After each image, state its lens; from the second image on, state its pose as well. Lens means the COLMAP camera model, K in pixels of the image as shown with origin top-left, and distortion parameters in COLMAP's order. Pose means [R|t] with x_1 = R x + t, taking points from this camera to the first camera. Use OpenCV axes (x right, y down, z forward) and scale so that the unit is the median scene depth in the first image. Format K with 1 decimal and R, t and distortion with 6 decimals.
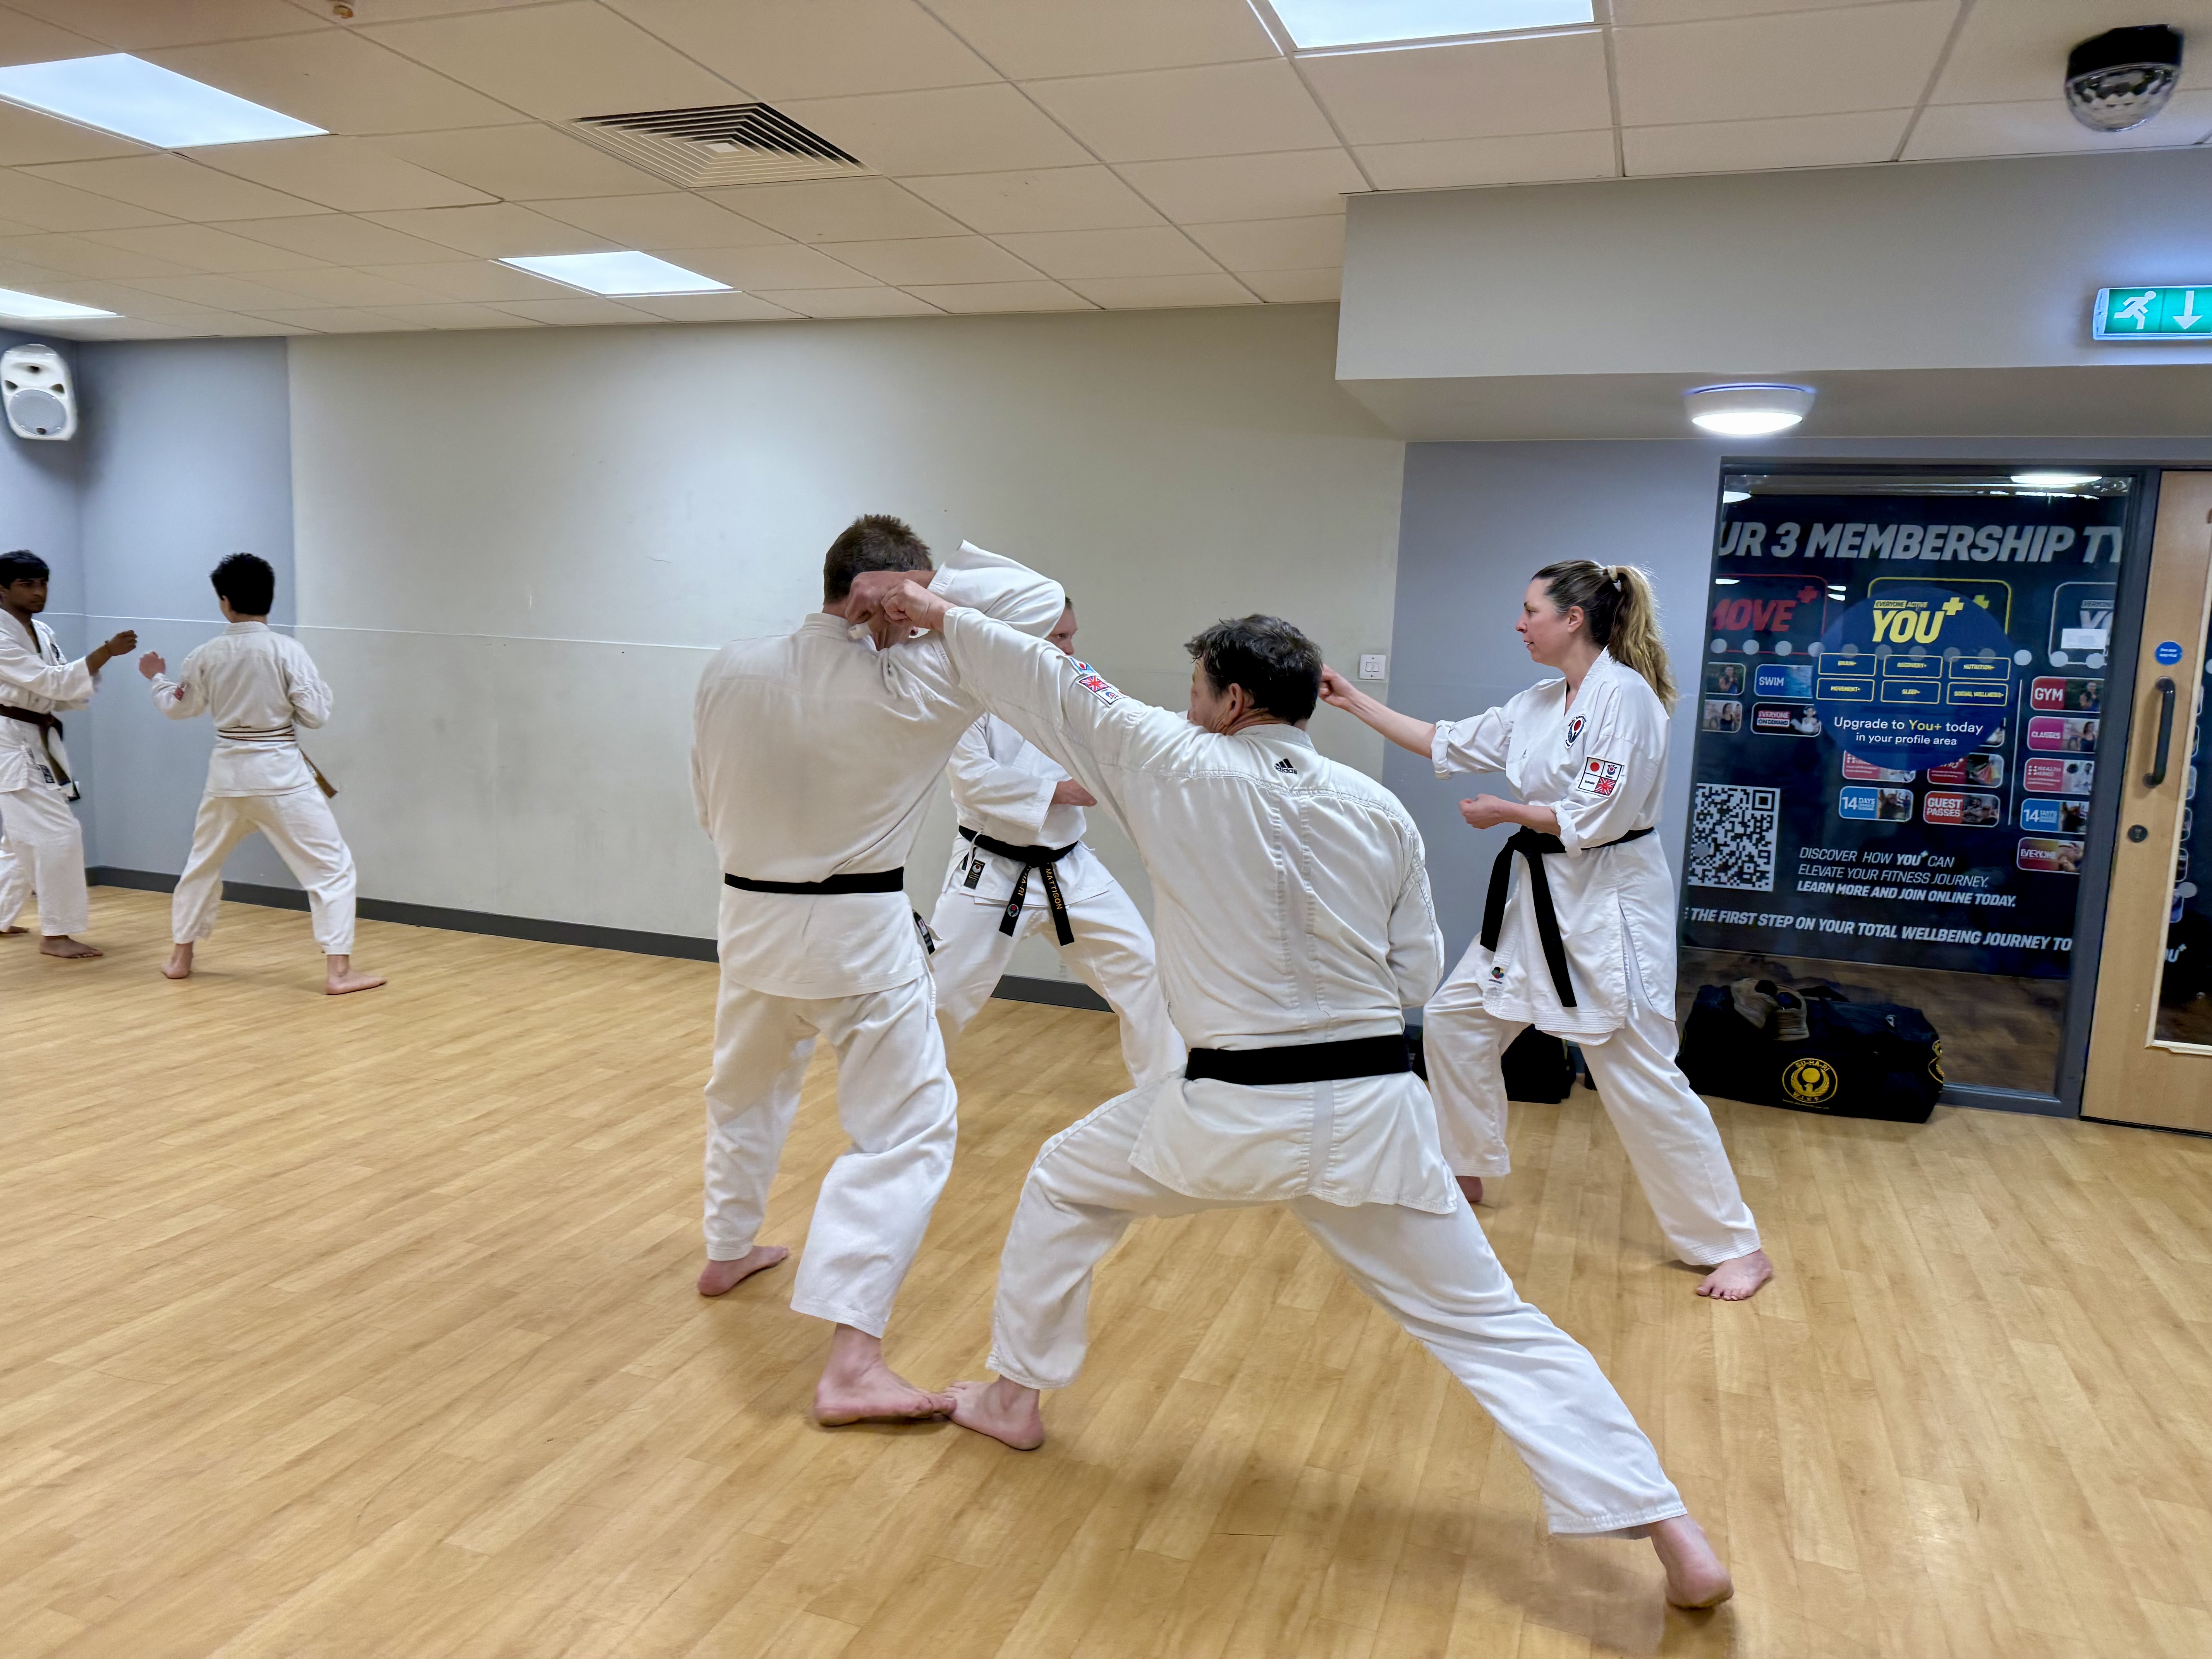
lens RADIAL K [[1566.1, 0, 1106.0], [0, 1566.1, 829.5], [0, 0, 1]] dist [0.021575, -0.030806]
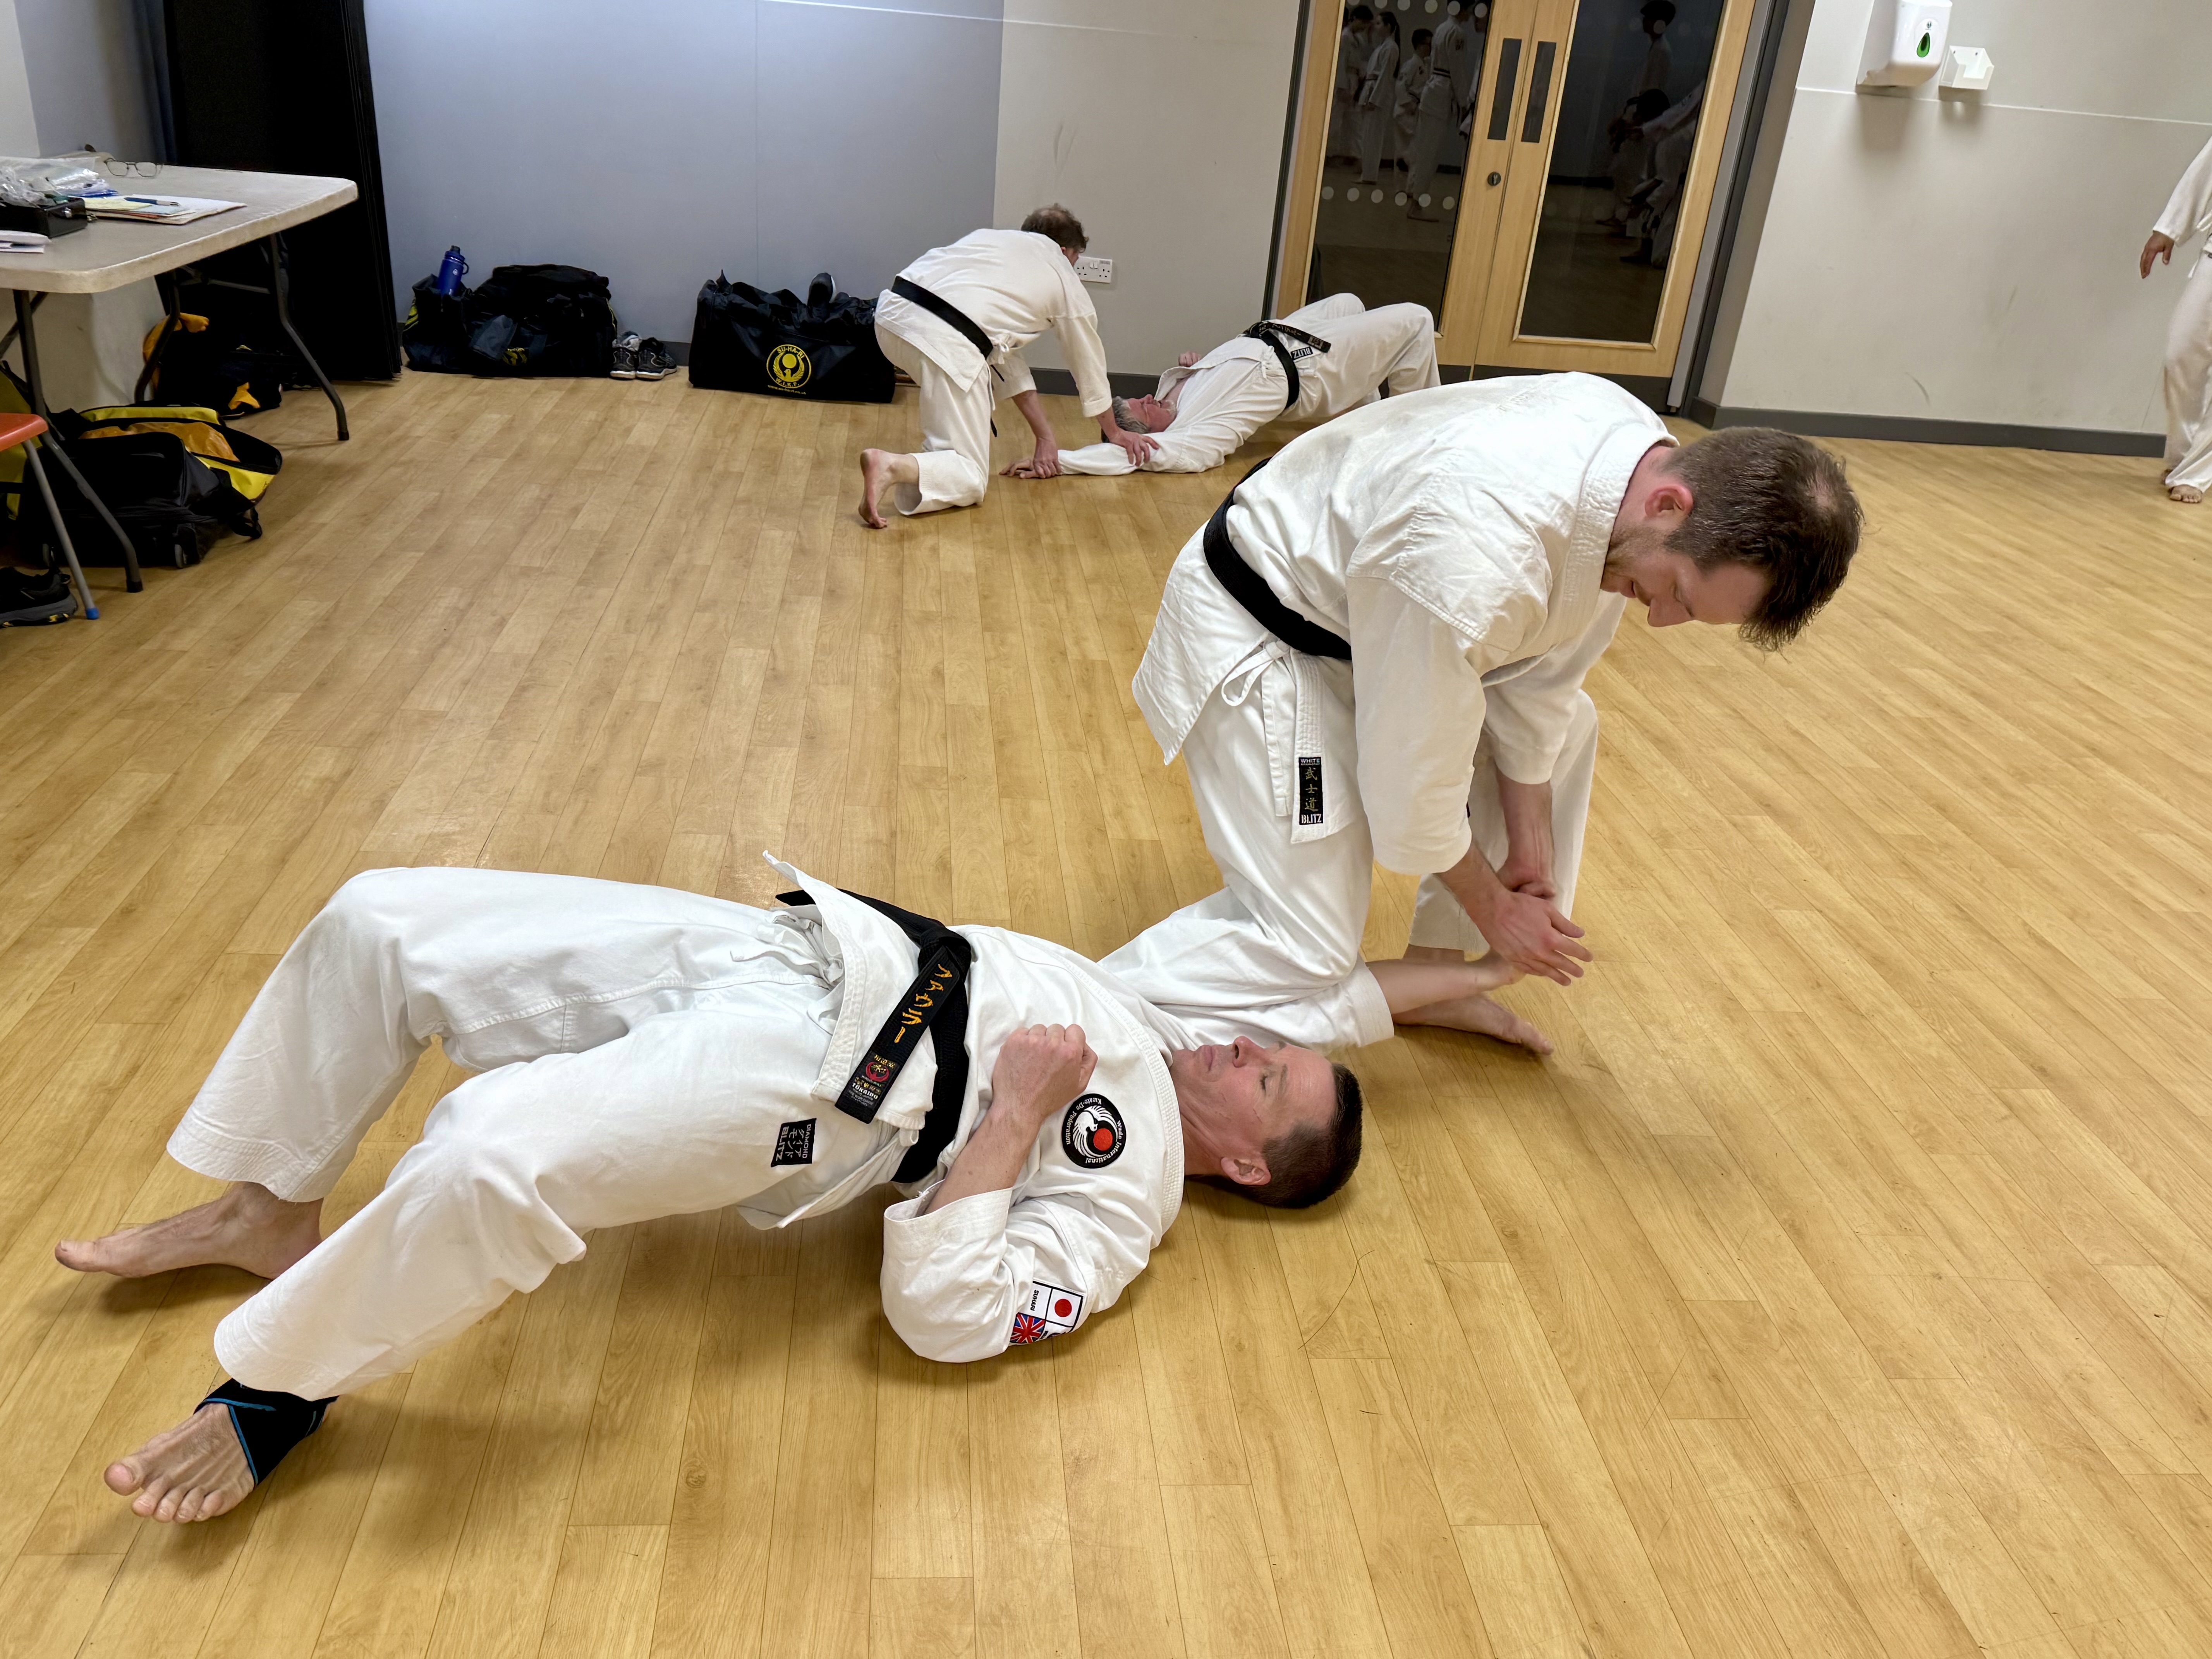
lens RADIAL K [[1696.4, 0, 1106.0], [0, 1696.4, 829.5], [0, 0, 1]] dist [0.056157, -0.085161]
pose [[-0.897750, 0.083069, -0.432602, 0.553918], [-0.172306, 0.837593, 0.518410, -0.167004], [0.405408, 0.539942, -0.737636, 1.539977]]
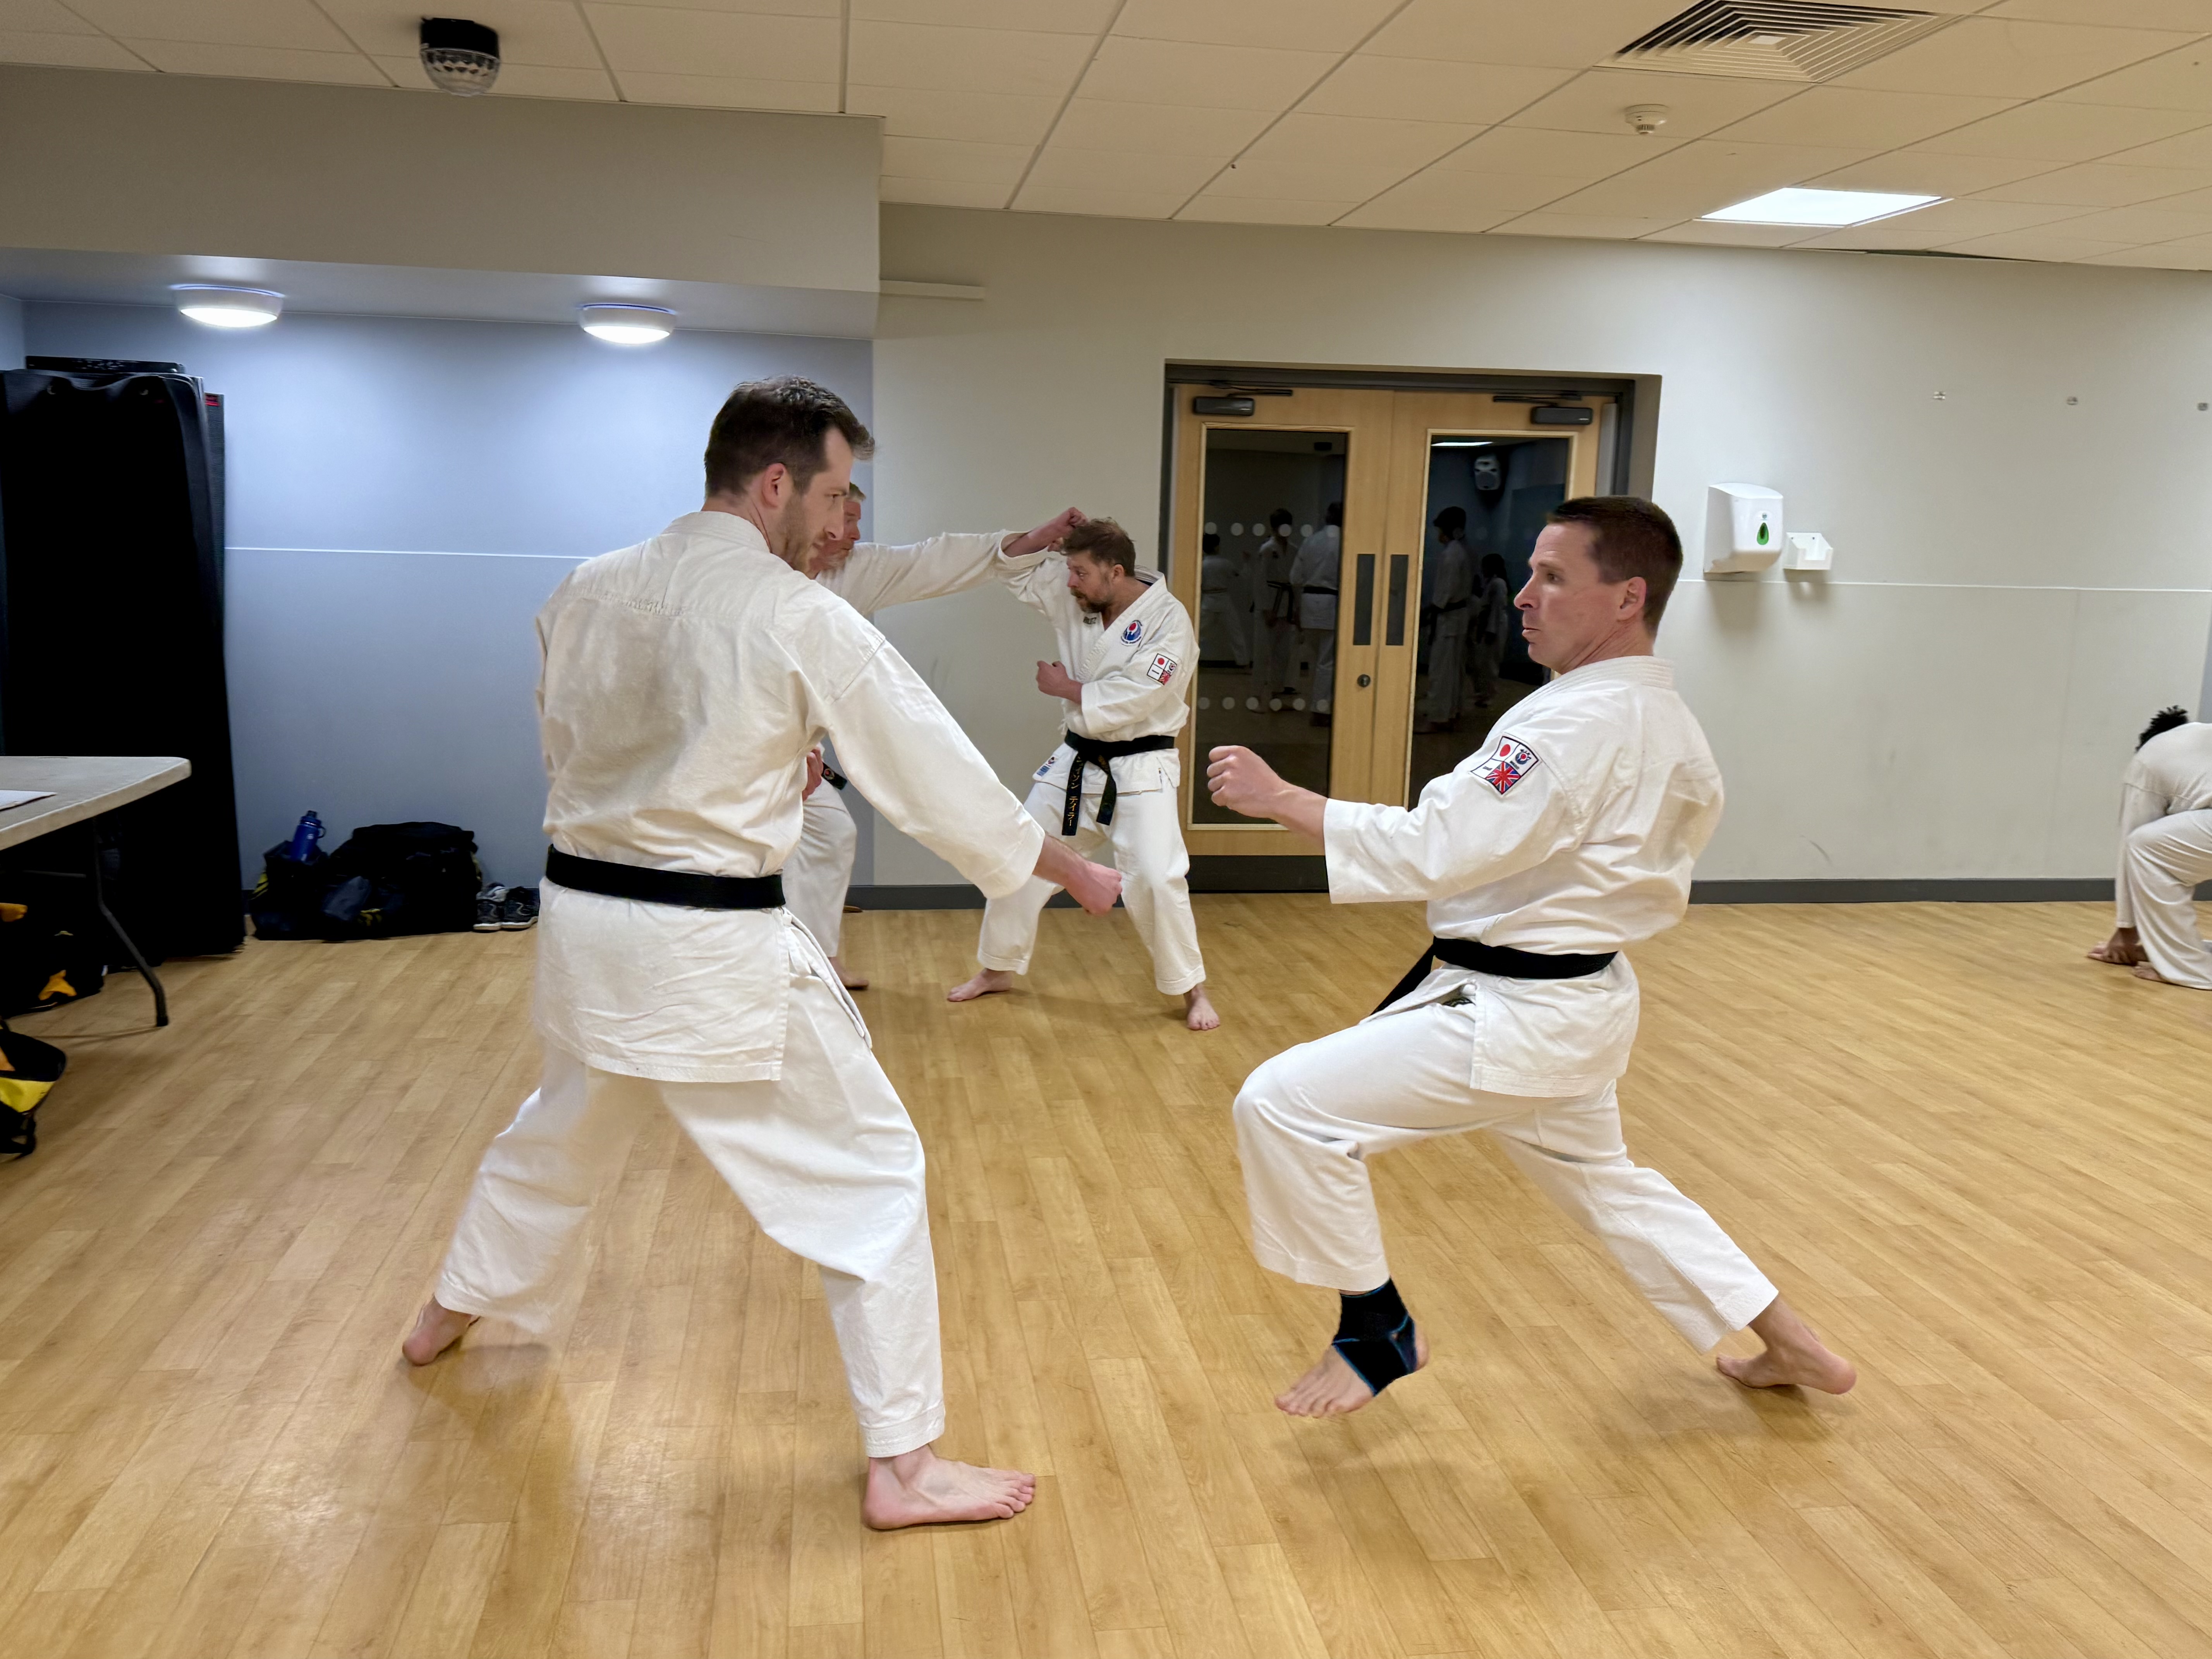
lens RADIAL K [[1699.3, 0, 1100.9], [0, 1699.3, 829.1], [0, 0, 1]] dist [0.033318, -0.045411]
pose [[-0.877106, 0.019680, -0.479893, 0.485700], [-0.121793, 0.957389, 0.261863, -0.165298], [0.464598, 0.288130, -0.837335, 1.456626]]
